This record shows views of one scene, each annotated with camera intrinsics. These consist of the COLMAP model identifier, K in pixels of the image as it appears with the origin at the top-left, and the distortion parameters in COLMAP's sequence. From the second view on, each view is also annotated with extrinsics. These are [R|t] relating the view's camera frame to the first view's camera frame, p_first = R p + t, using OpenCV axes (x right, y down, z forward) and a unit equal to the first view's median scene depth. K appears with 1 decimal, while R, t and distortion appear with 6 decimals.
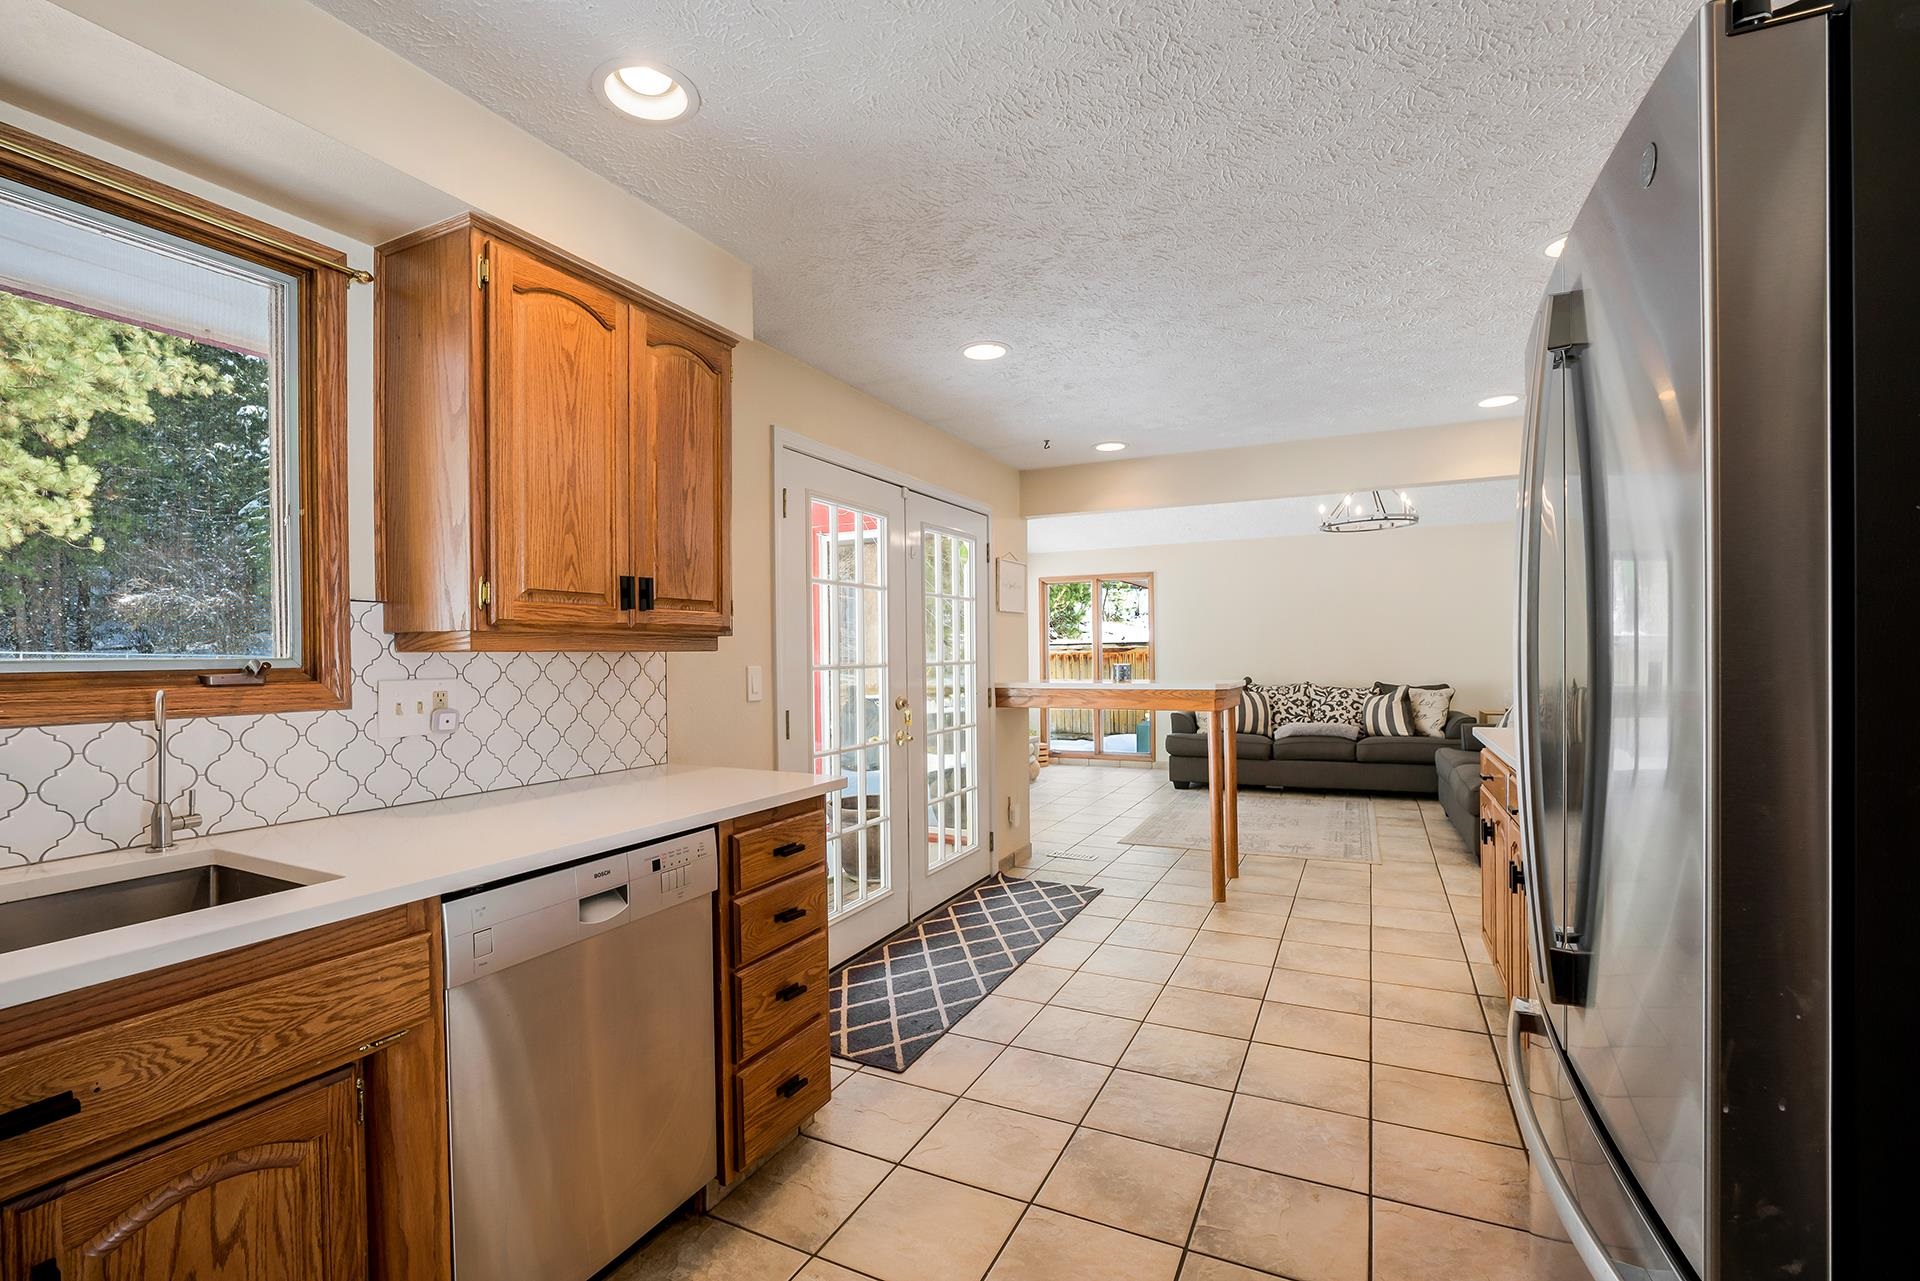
lens RADIAL K [[832.2, 0, 966.1], [0, 832.2, 647.3], [0, 0, 1]] dist [-0.021123, -0.000220]
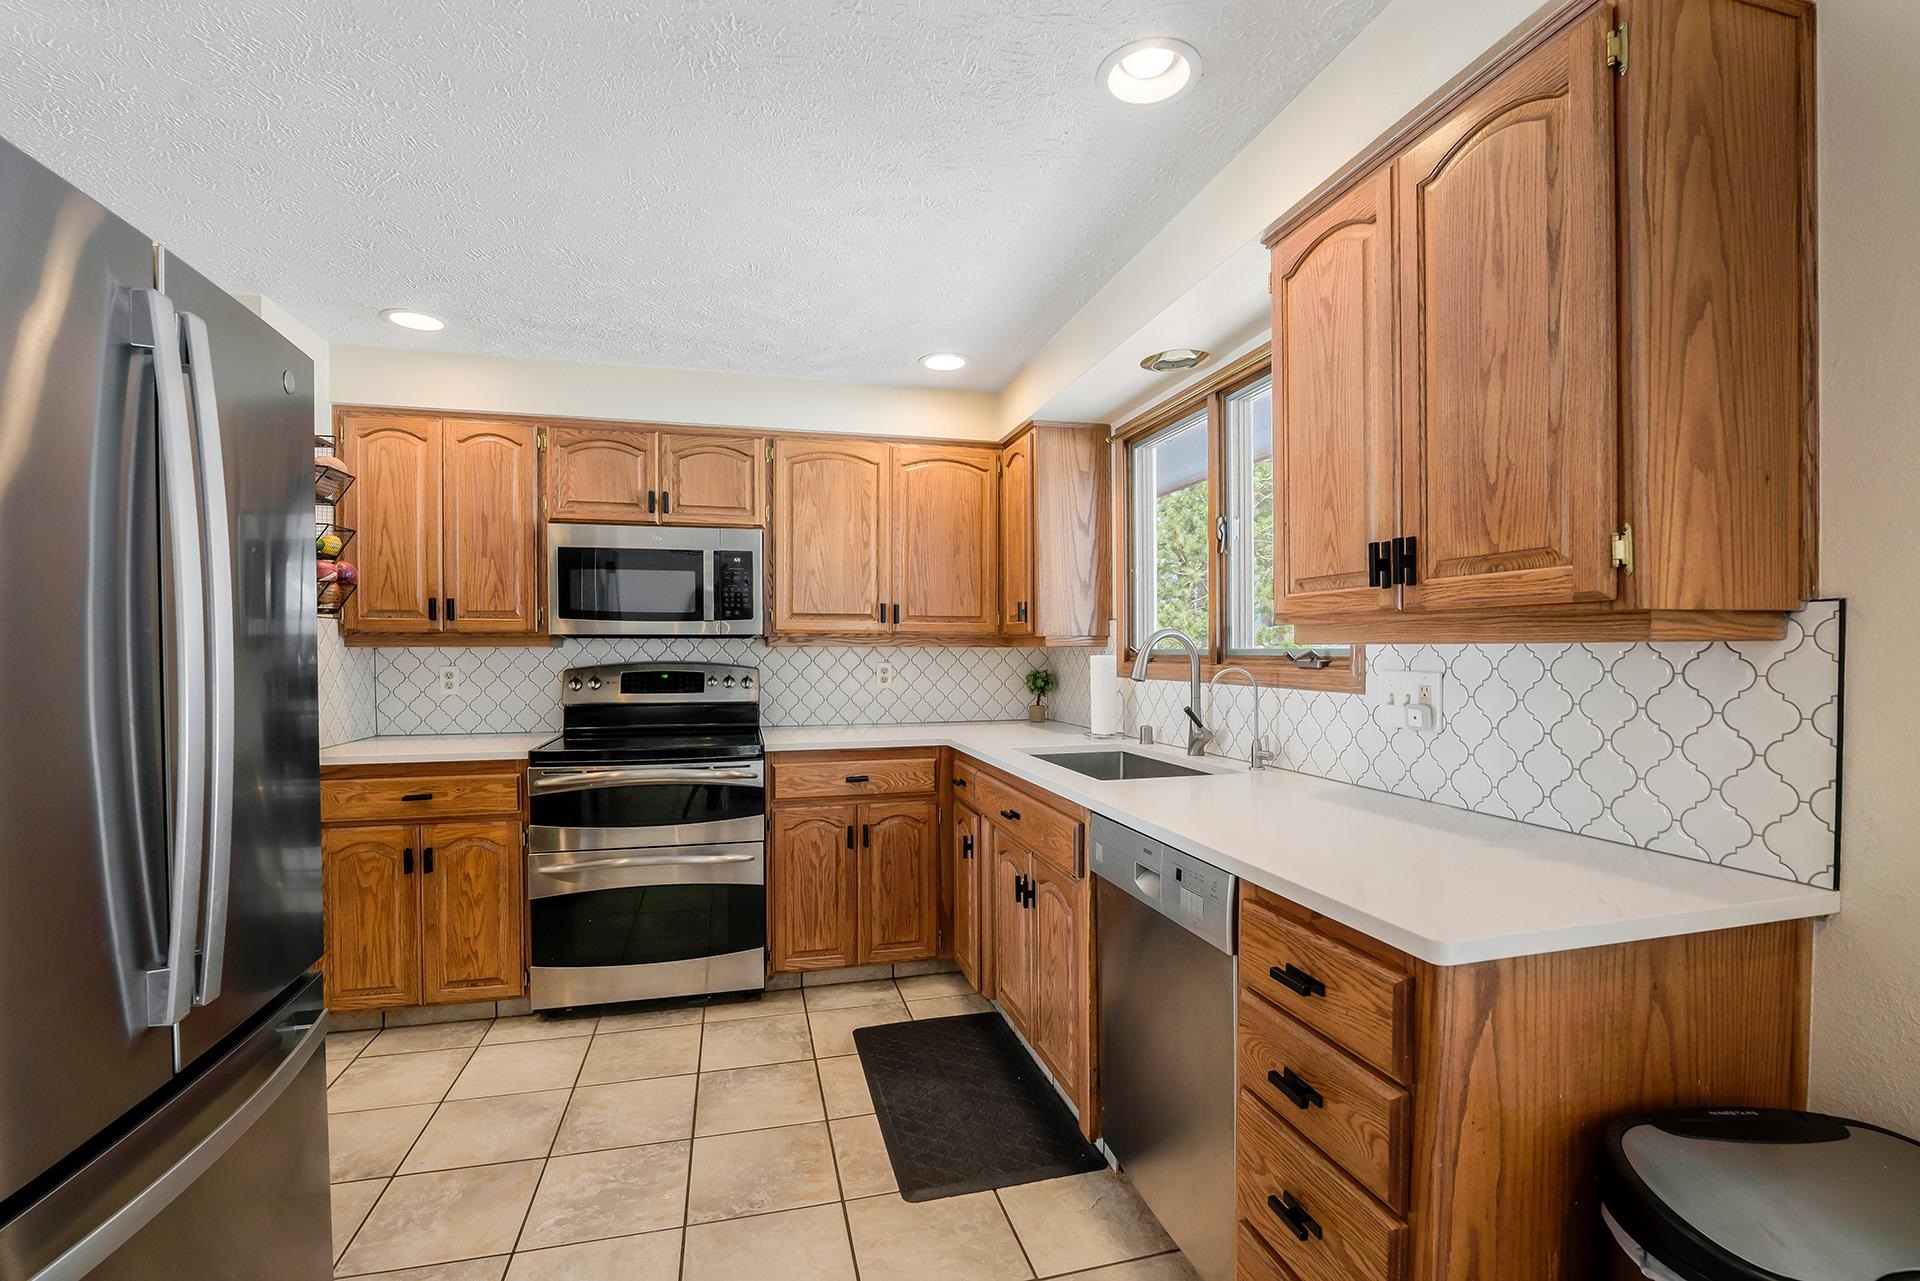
lens RADIAL K [[832.2, 0, 966.7], [0, 832.2, 657.4], [0, 0, 1]] dist [-0.021123, -0.000220]
pose [[-0.753797, 0.019000, -0.656832, 0.378109], [0.012361, 0.999815, 0.014736, 0.001331], [0.656991, 0.002989, -0.753893, 1.403586]]
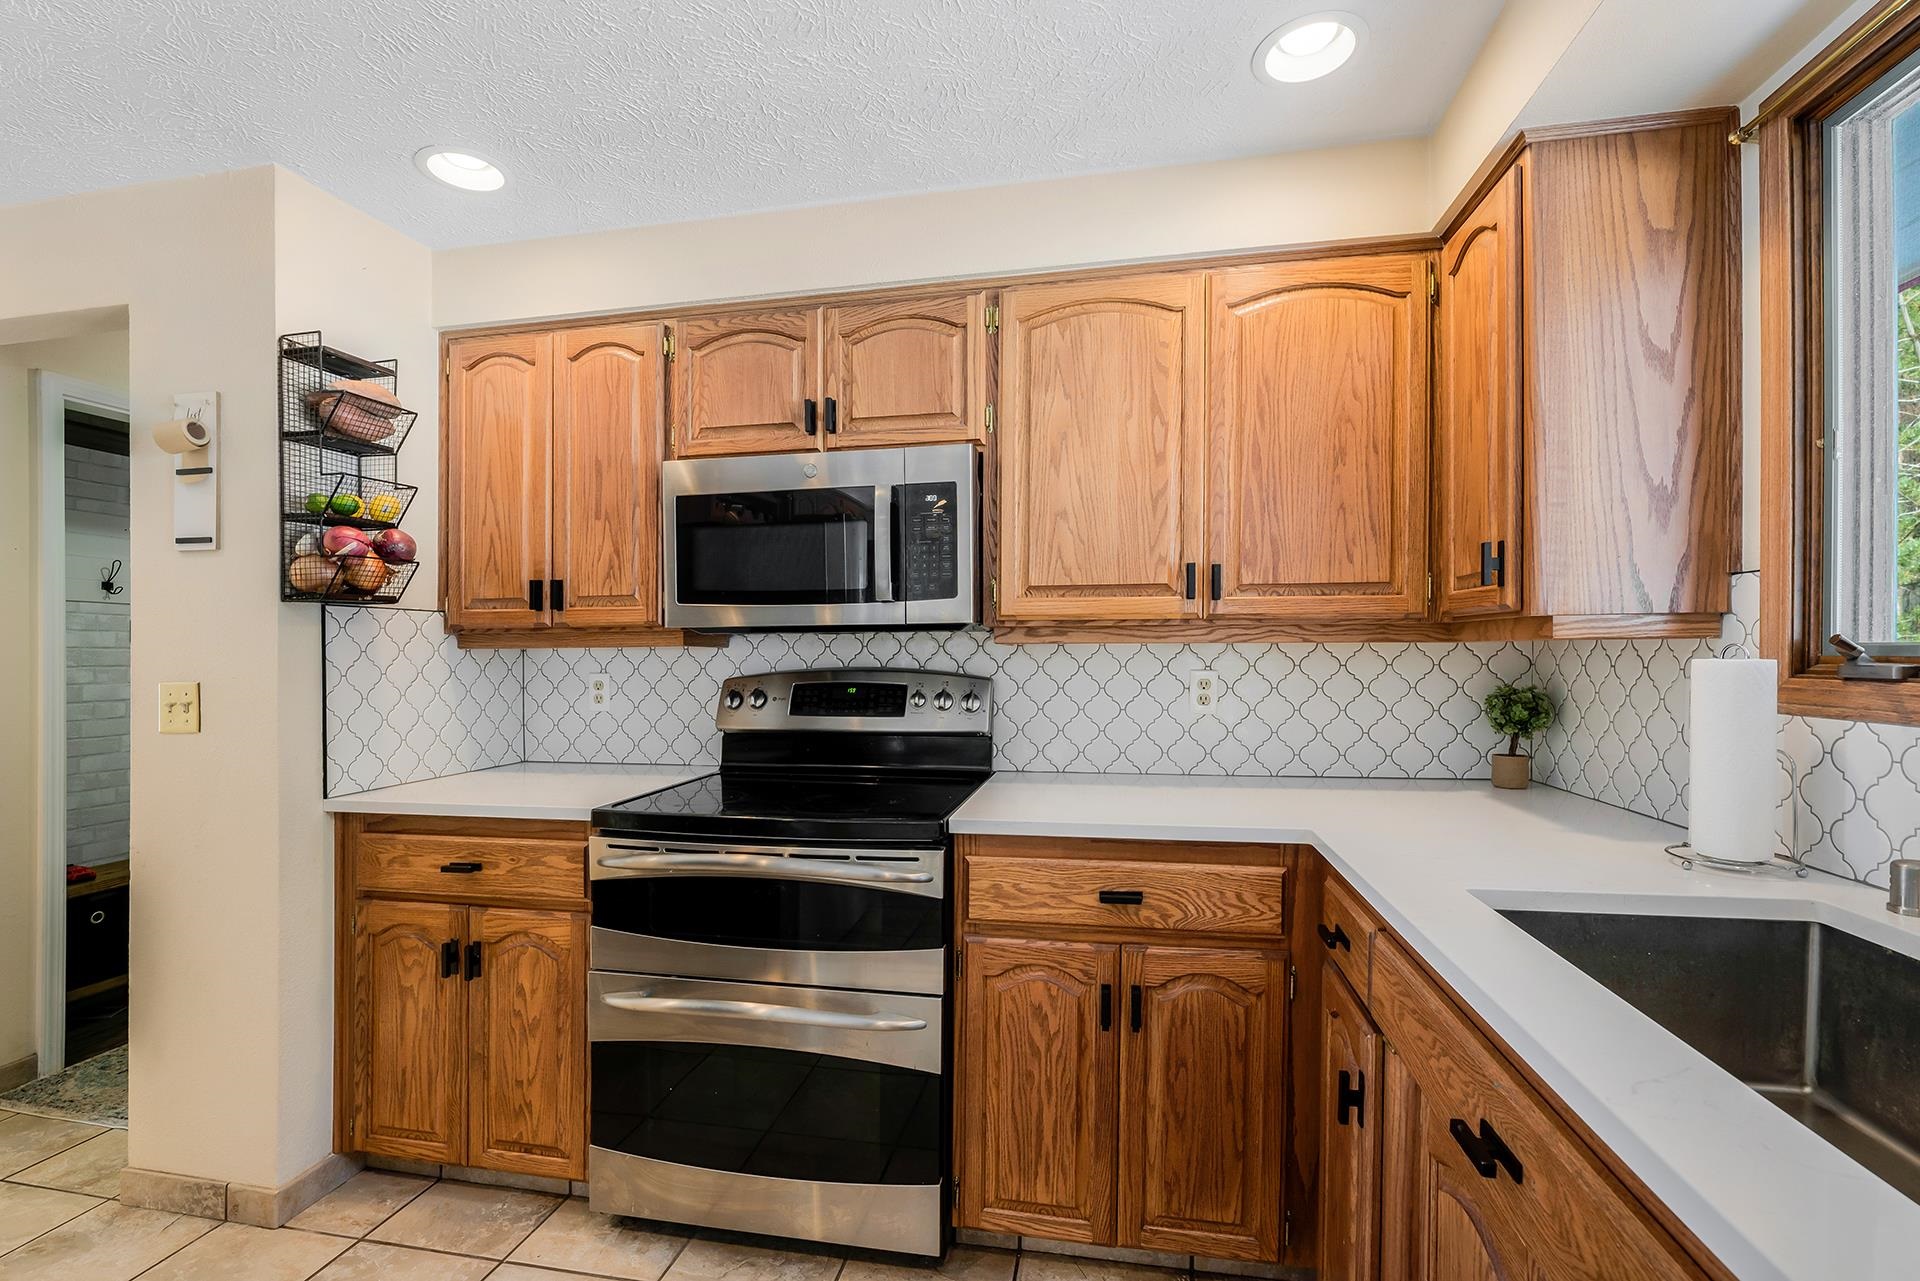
lens RADIAL K [[832.2, 0, 956.3], [0, 832.2, 682.5], [0, 0, 1]] dist [-0.021123, -0.000220]
pose [[-0.967223, 0.027183, -0.252471, 0.081569], [0.018498, 0.999155, 0.036708, 0.005416], [0.253255, 0.030835, -0.966908, 1.070636]]
